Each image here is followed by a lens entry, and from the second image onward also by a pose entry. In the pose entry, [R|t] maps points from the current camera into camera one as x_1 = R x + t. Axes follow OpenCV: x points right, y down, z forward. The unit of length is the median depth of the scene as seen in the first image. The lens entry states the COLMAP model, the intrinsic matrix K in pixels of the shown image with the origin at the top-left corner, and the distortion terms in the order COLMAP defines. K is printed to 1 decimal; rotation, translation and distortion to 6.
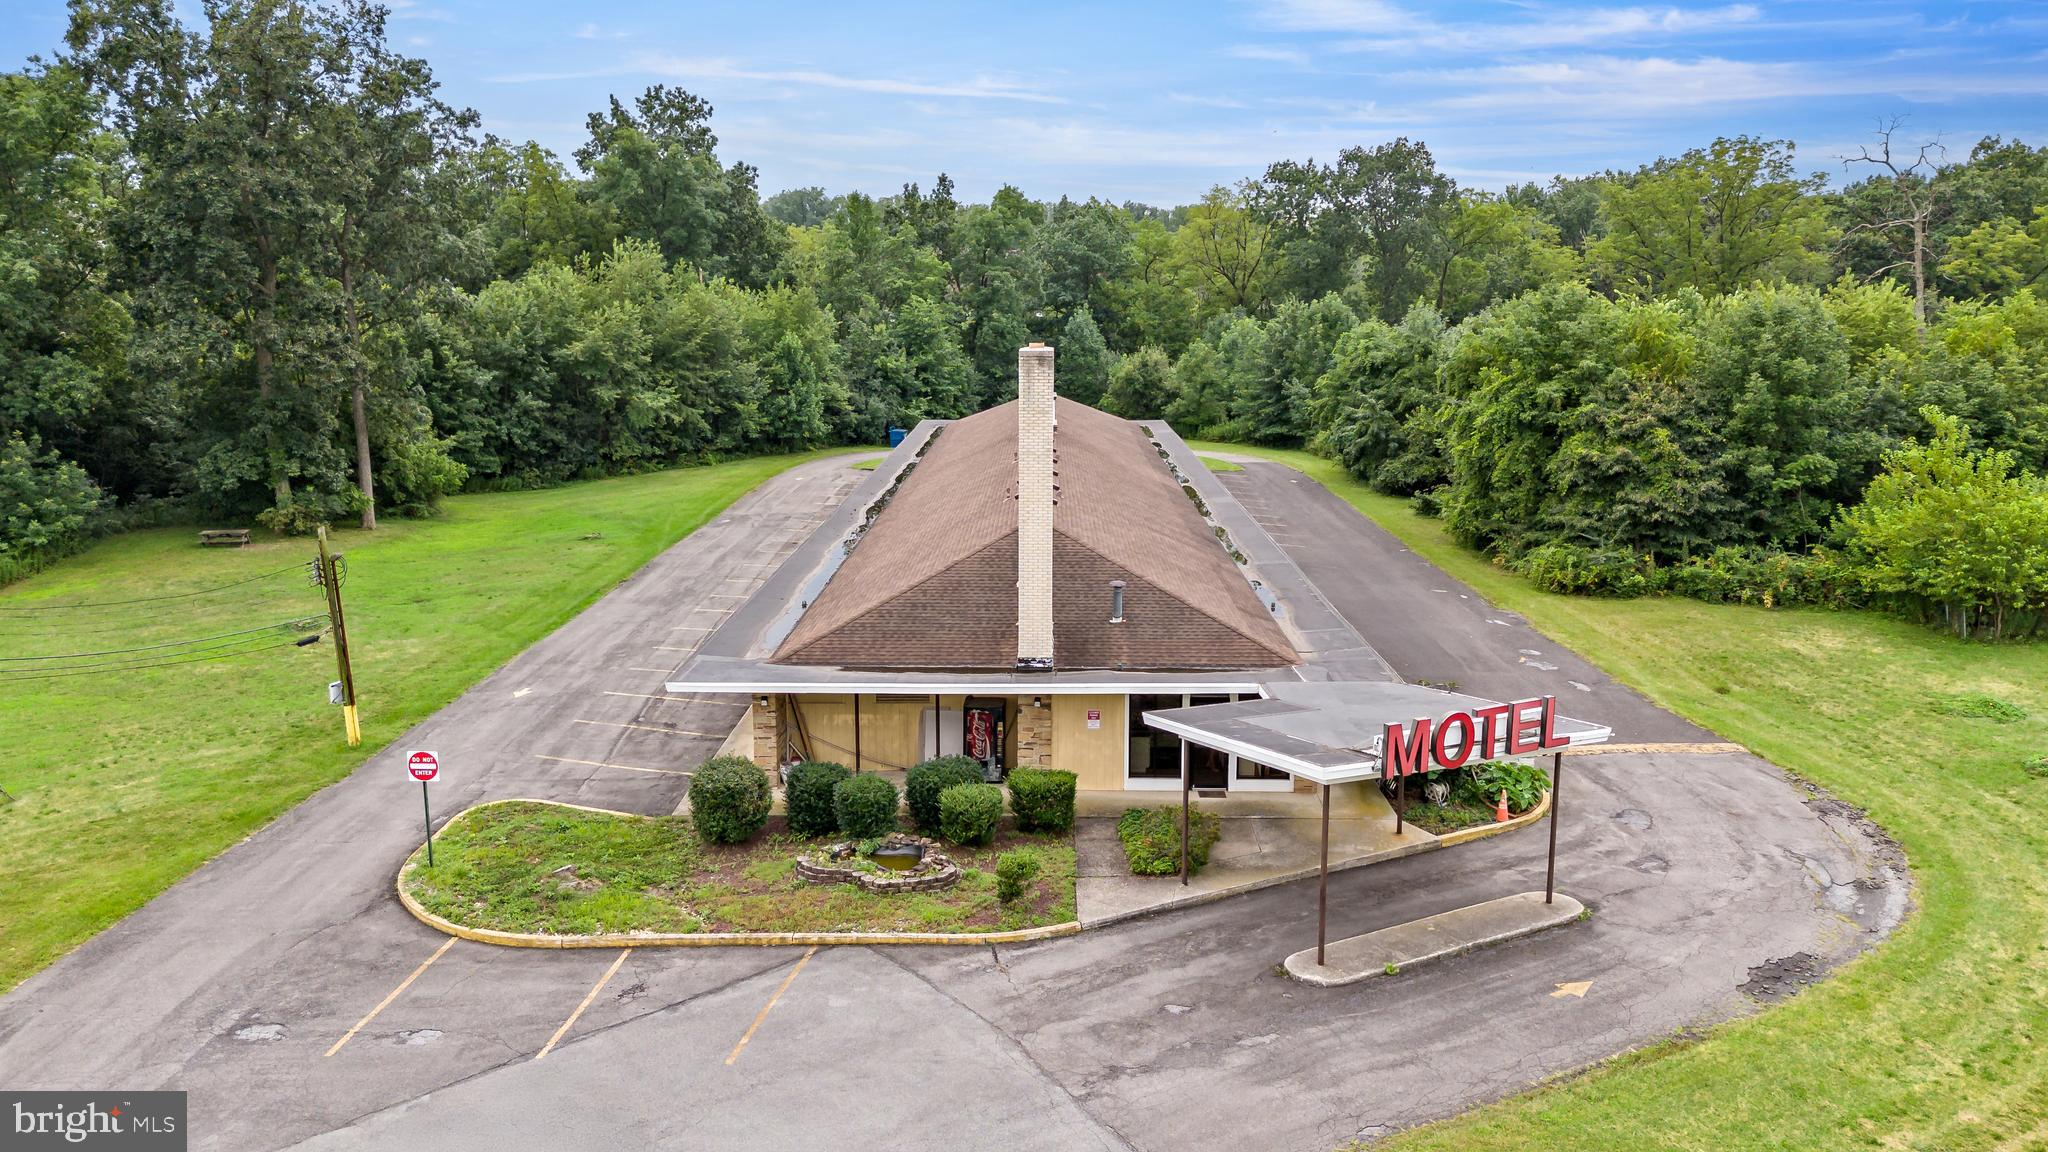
lens RADIAL K [[1502.1, 0, 1024.0], [0, 1502.1, 576.0], [0, 0, 1]] dist [0.061524, -0.055038]
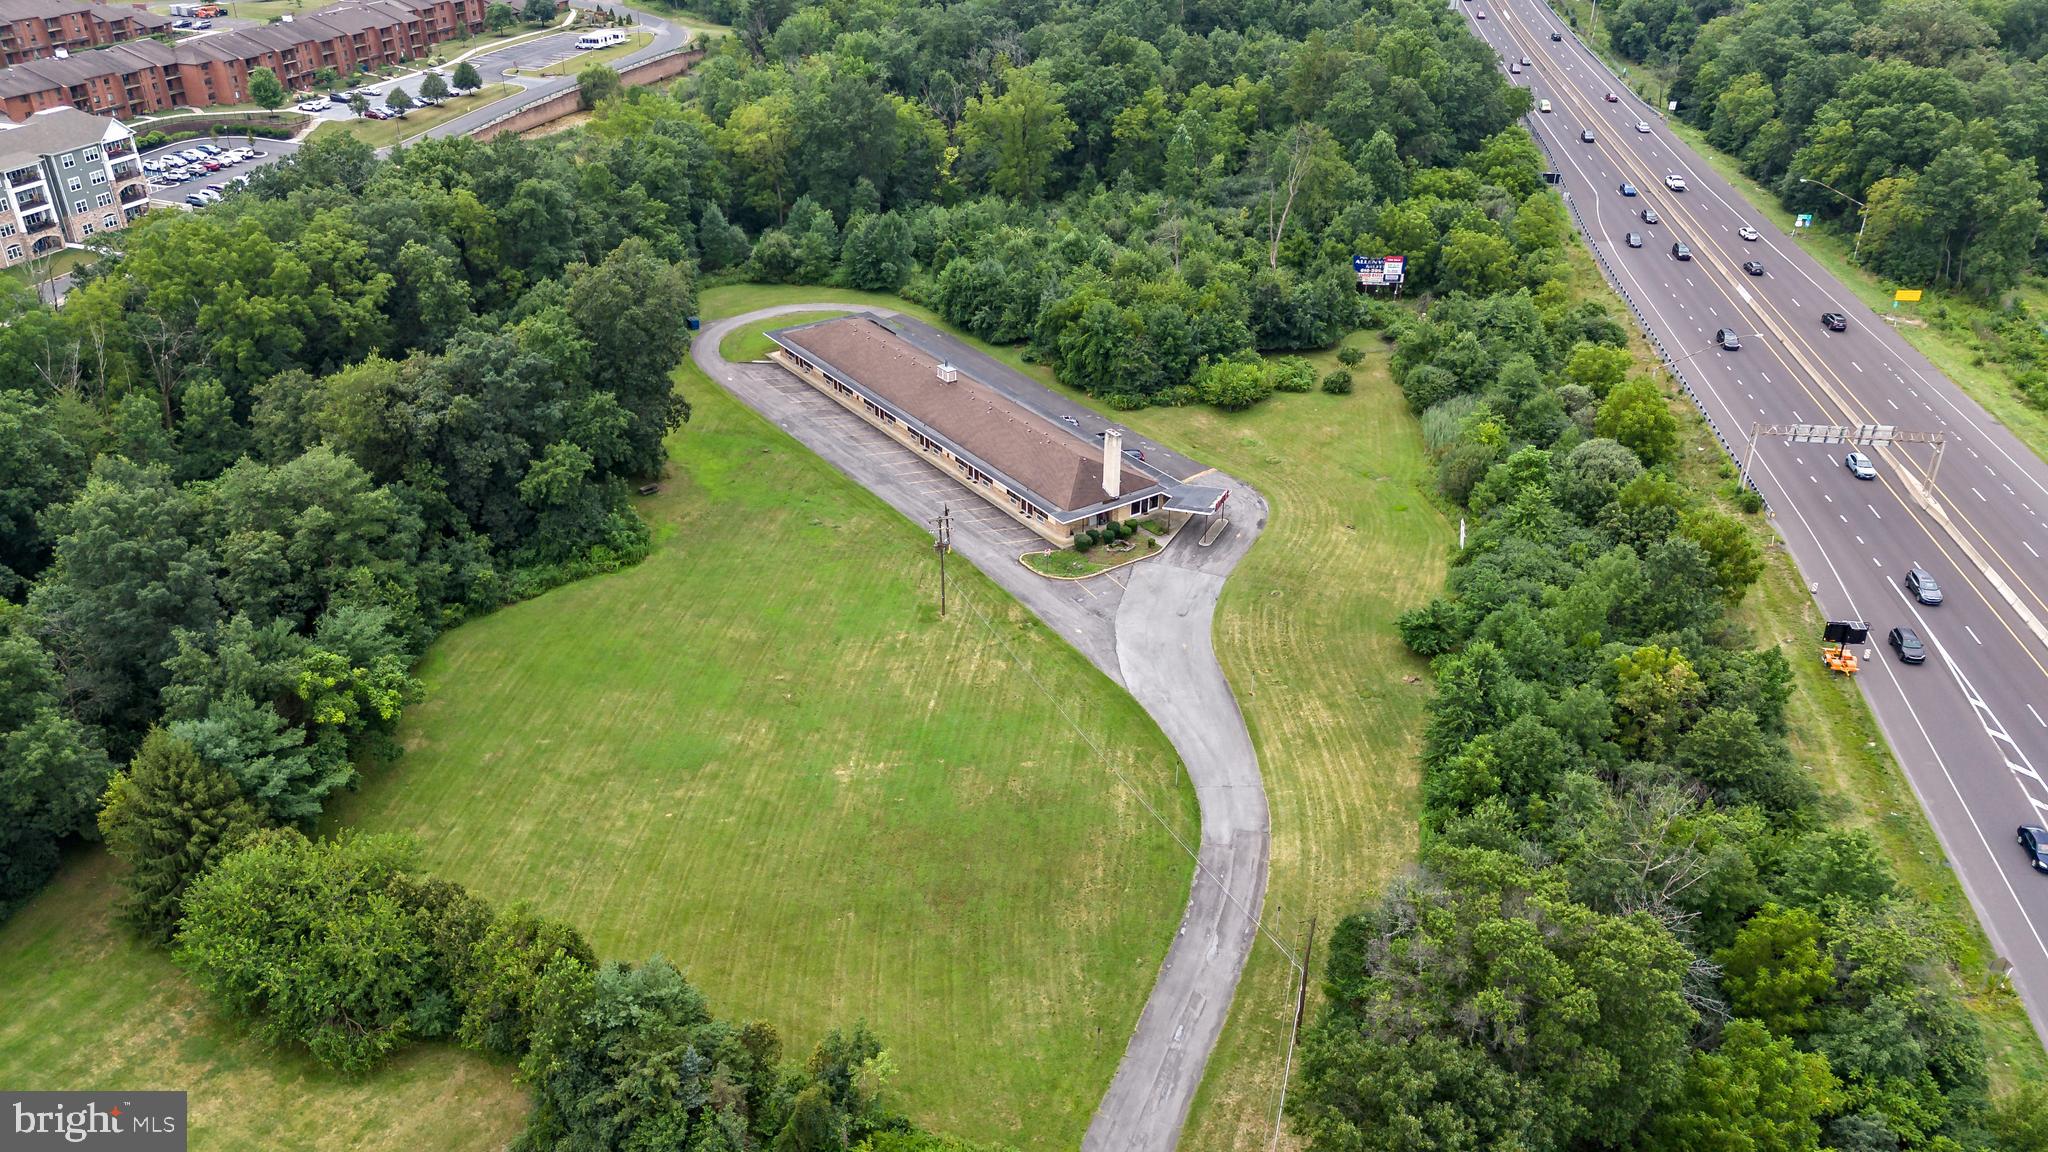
lens RADIAL K [[1502.1, 0, 1024.0], [0, 1502.1, 576.0], [0, 0, 1]] dist [0.061524, -0.055038]
pose [[0.814826, -0.276033, 0.509769, -1.566704], [0.104821, 0.935019, 0.338751, -0.775768], [-0.570150, -0.222589, 0.790812, -1.507323]]
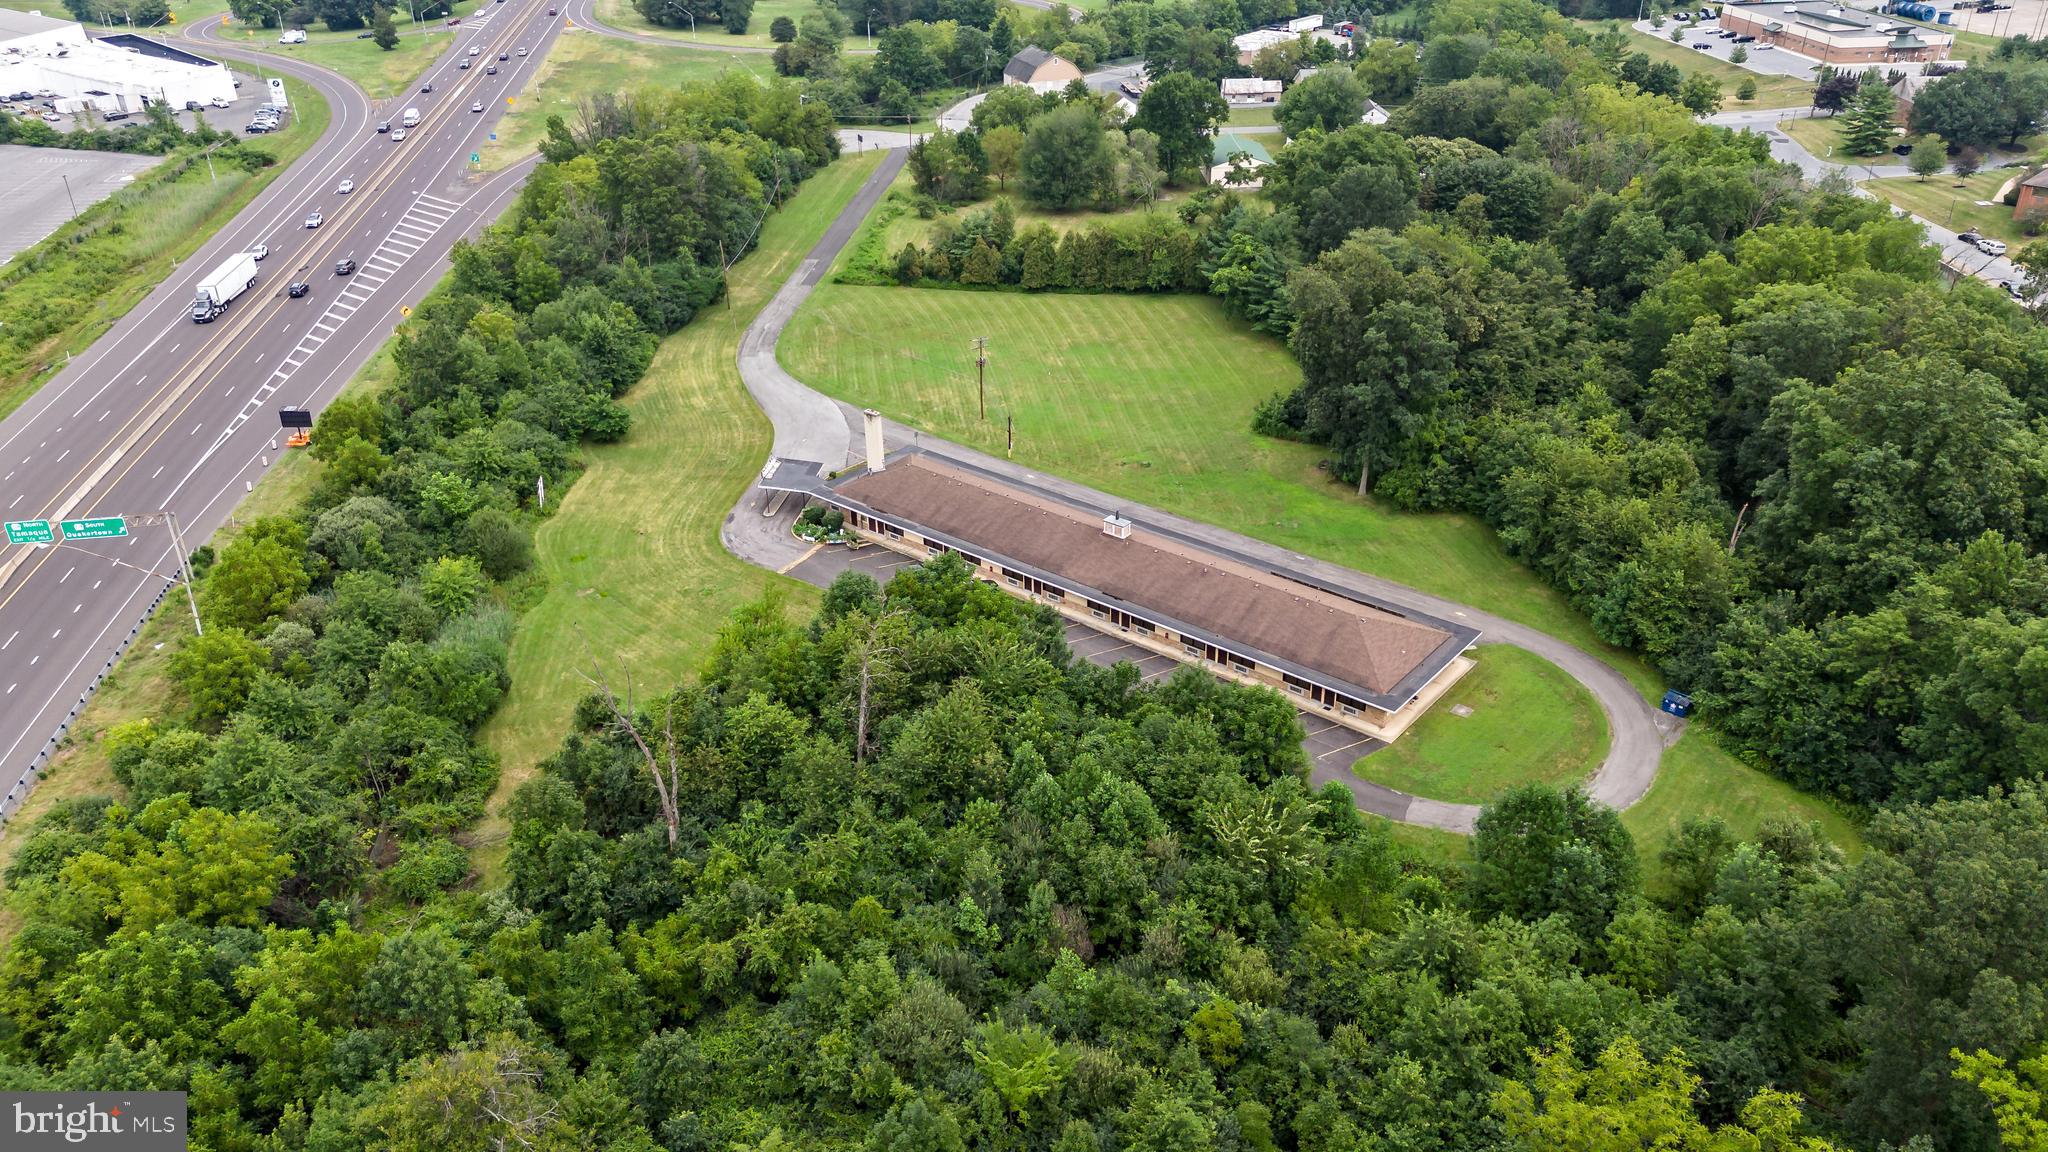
lens RADIAL K [[1481.7, 0, 1032.1], [0, 1481.7, 587.9], [0, 0, 1]] dist [0.108745, -0.142832]
pose [[-0.618460, 0.386374, -0.684268, 1.839230], [-0.132788, 0.806866, 0.575617, -1.455034], [0.774516, 0.446859, -0.447708, 2.199702]]
